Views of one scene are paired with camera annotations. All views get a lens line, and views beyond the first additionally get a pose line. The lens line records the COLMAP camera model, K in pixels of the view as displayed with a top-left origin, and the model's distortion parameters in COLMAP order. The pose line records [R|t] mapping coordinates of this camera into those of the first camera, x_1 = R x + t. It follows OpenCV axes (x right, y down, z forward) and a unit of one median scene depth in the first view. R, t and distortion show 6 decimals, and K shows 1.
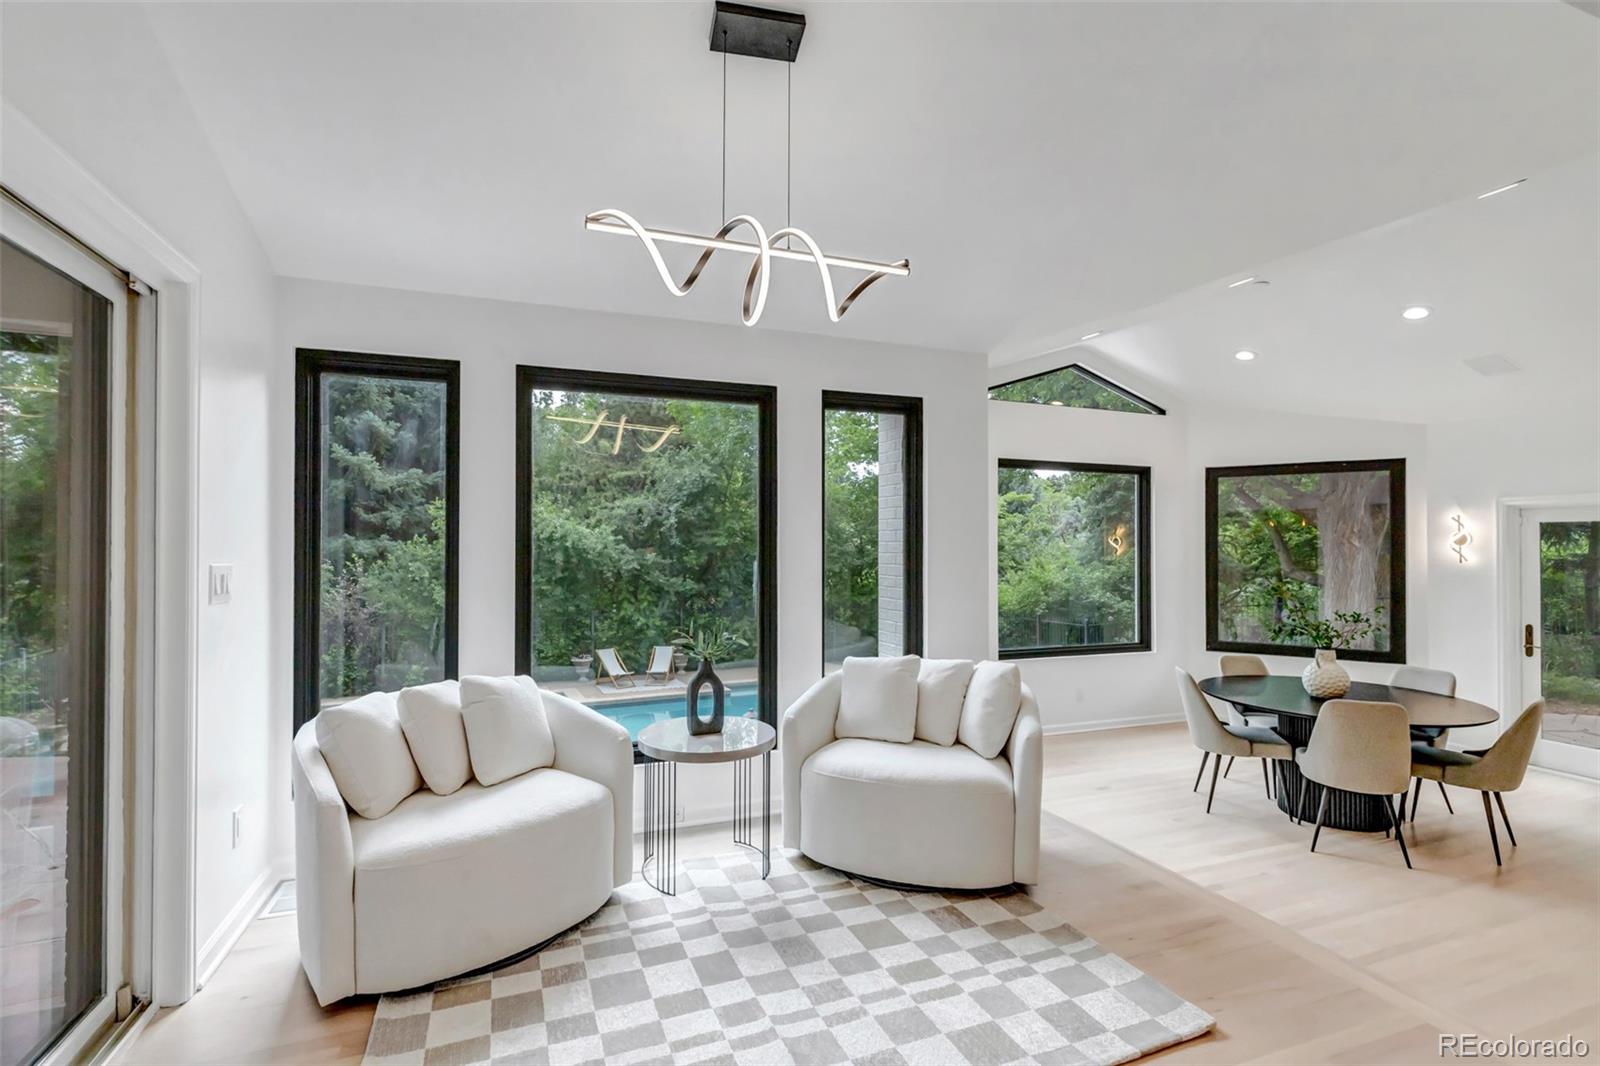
lens RADIAL K [[723.9, 0, 786.7], [0, 723.9, 537.7], [0, 0, 1]] dist [0.002879, -0.000058]
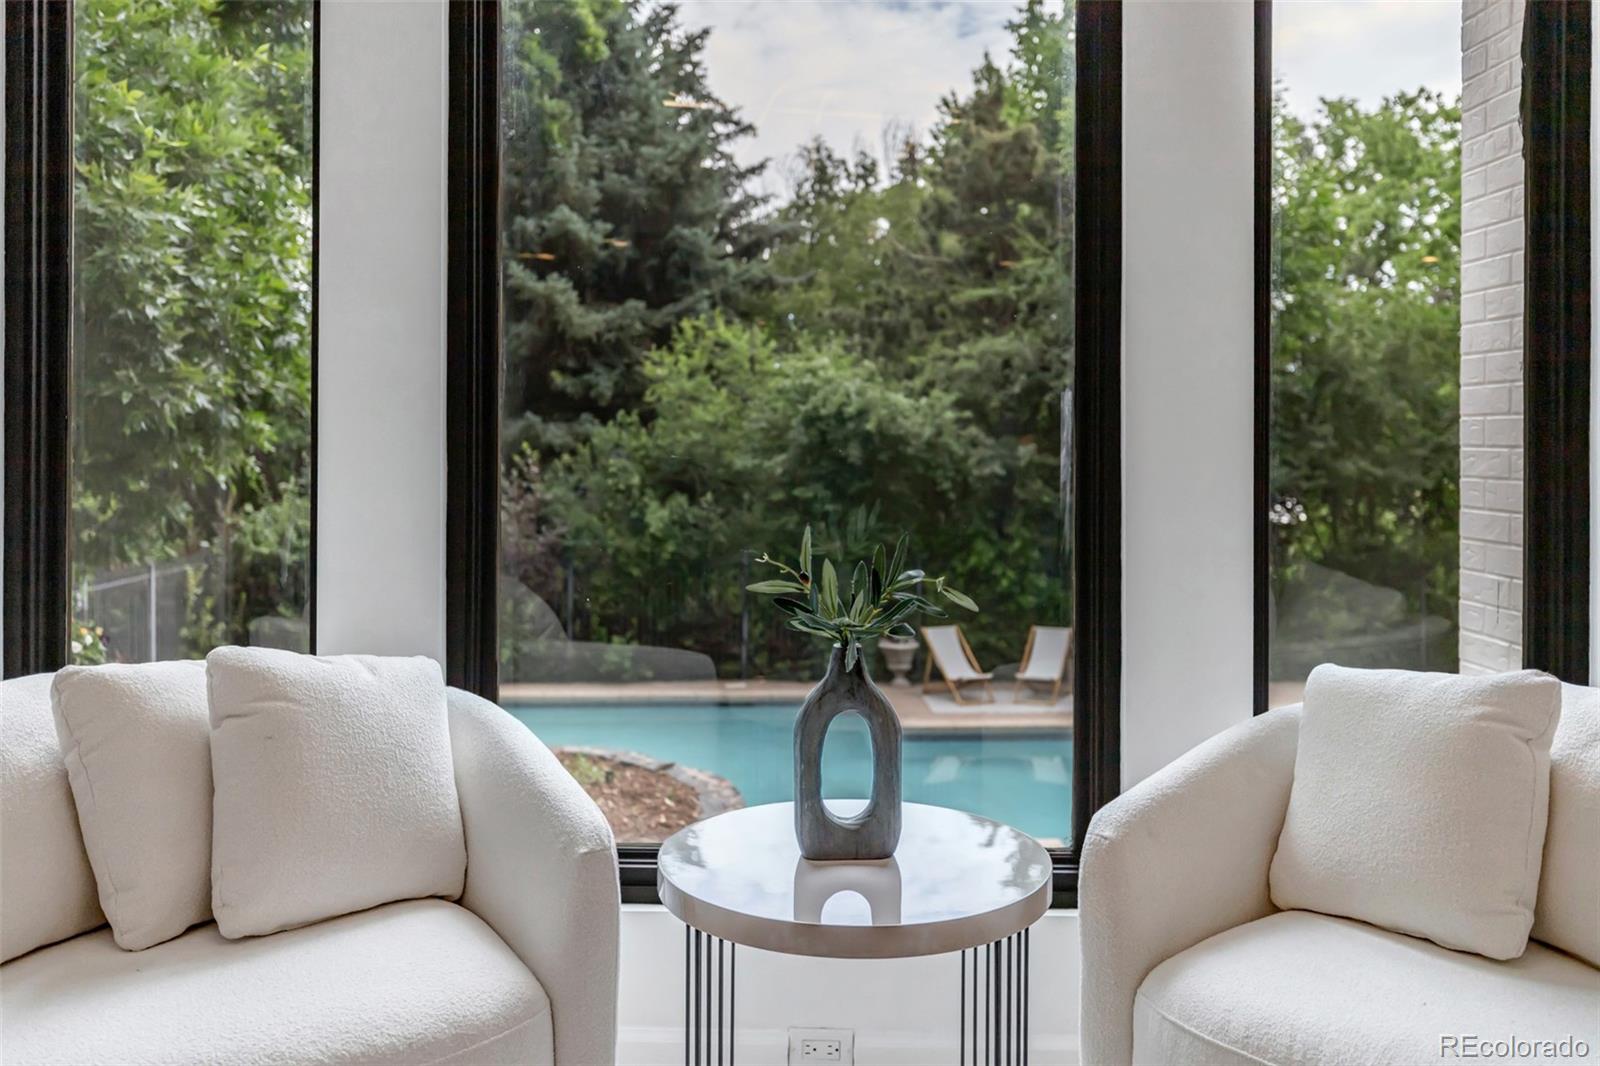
lens RADIAL K [[1357.3, 0, 800.0], [0, 1357.3, 431.2], [0, 0, 1]] dist [-0.005861, -0.004049]
pose [[0.931050, 0.001503, -0.364888, 0.071422], [-0.000131, 0.999993, 0.003784, 0.043666], [0.364891, -0.003475, 0.931044, 0.265264]]
